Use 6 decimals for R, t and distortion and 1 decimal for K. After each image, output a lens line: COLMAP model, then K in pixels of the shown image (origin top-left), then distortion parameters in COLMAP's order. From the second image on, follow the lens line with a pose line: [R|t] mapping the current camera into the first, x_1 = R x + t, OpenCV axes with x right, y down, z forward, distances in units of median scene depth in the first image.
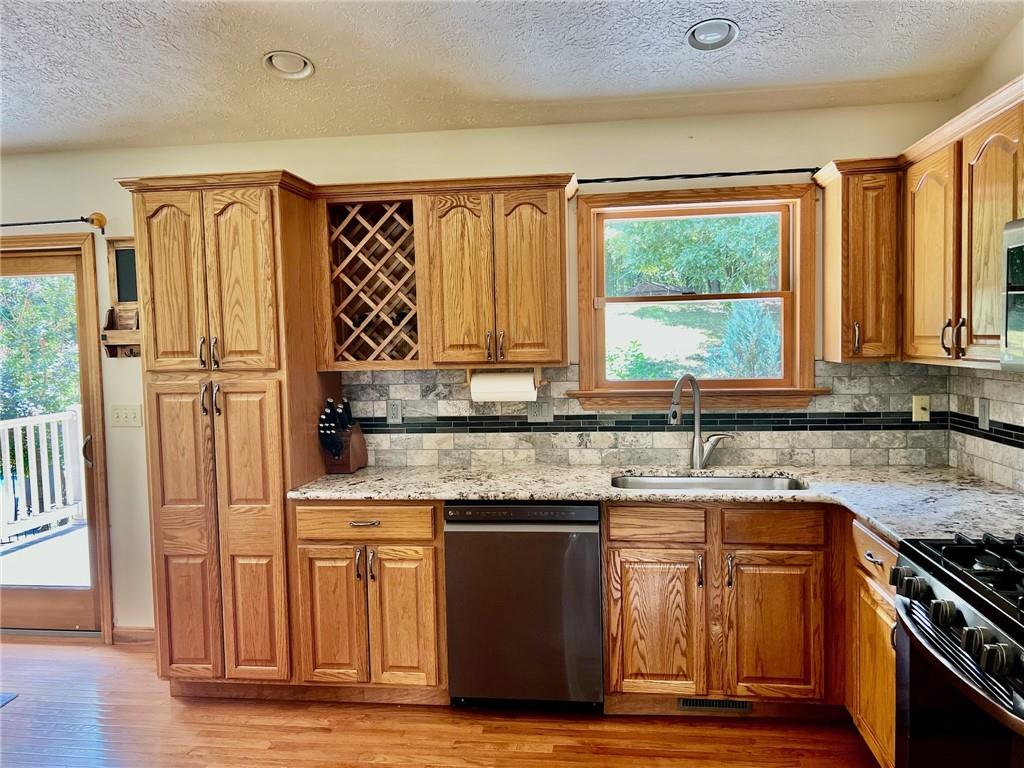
lens RADIAL K [[773.0, 0, 518.9], [0, 773.0, 384.5], [0, 0, 1]] dist [0.087922, -0.095579]
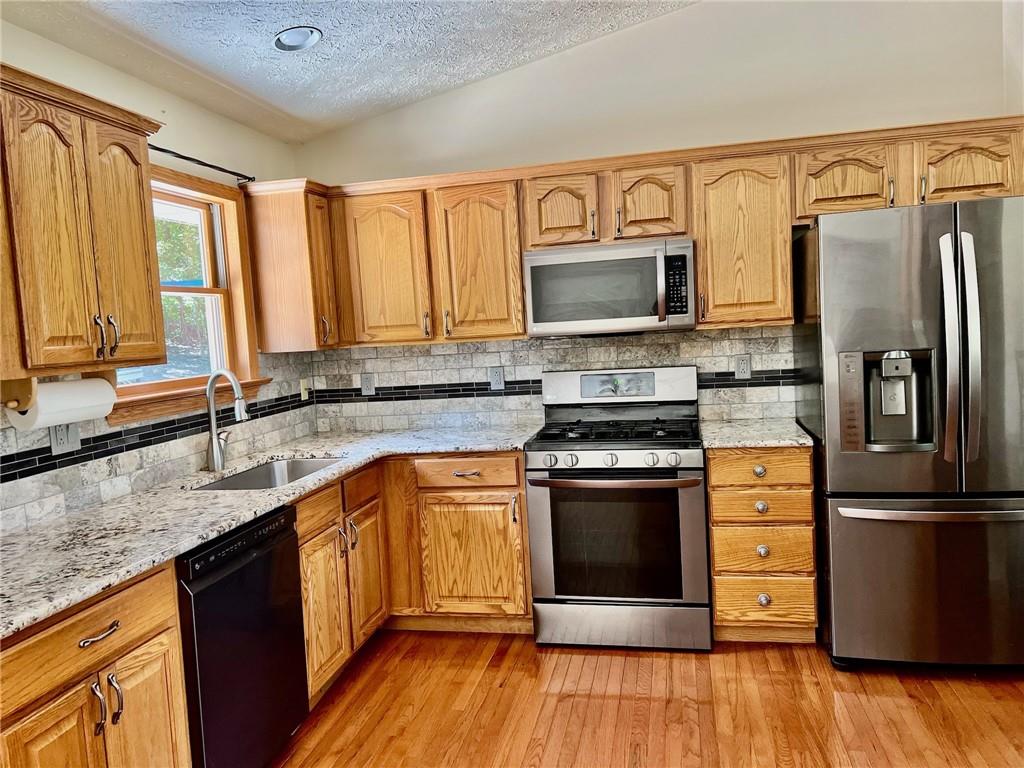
lens RADIAL K [[773.0, 0, 505.8], [0, 773.0, 388.9], [0, 0, 1]] dist [0.087922, -0.095579]
pose [[0.084746, -0.065465, 0.994250, -0.687522], [0.113483, 0.991981, 0.055642, -0.002882], [-0.989919, 0.108115, 0.091496, 0.569899]]
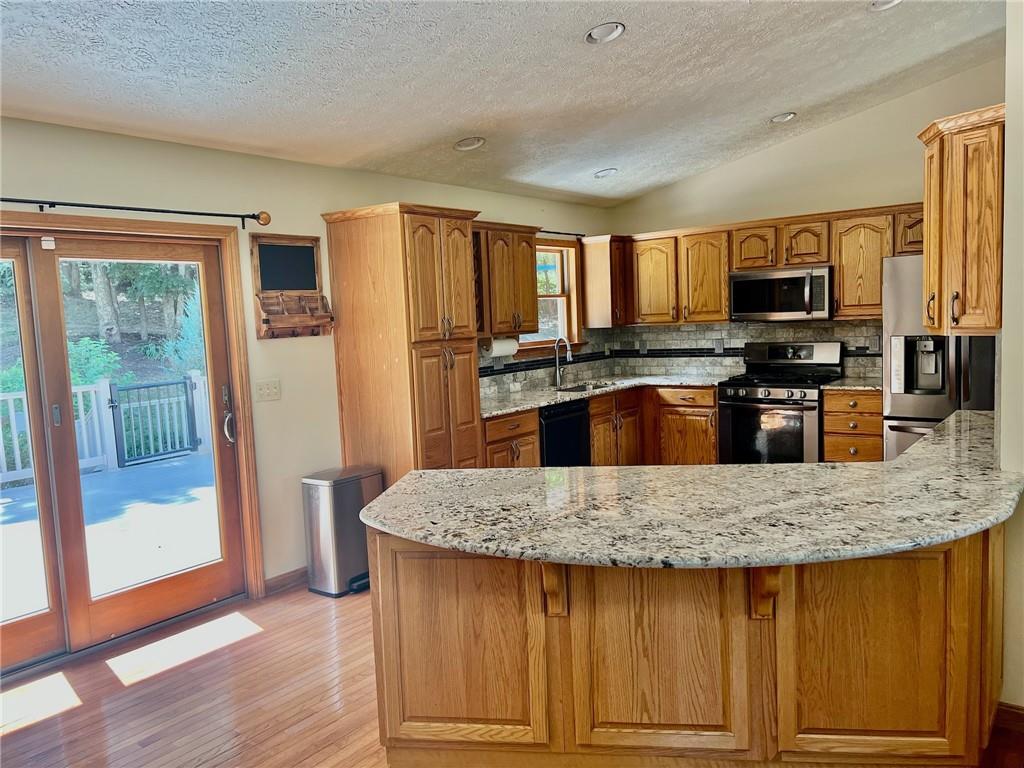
lens RADIAL K [[773.0, 0, 505.8], [0, 773.0, 391.2], [0, 0, 1]] dist [0.087922, -0.095579]
pose [[0.504819, -0.086422, 0.858888, -1.499073], [0.083696, 0.995188, 0.050943, 0.013655], [-0.859158, 0.046169, 0.509623, 0.145776]]
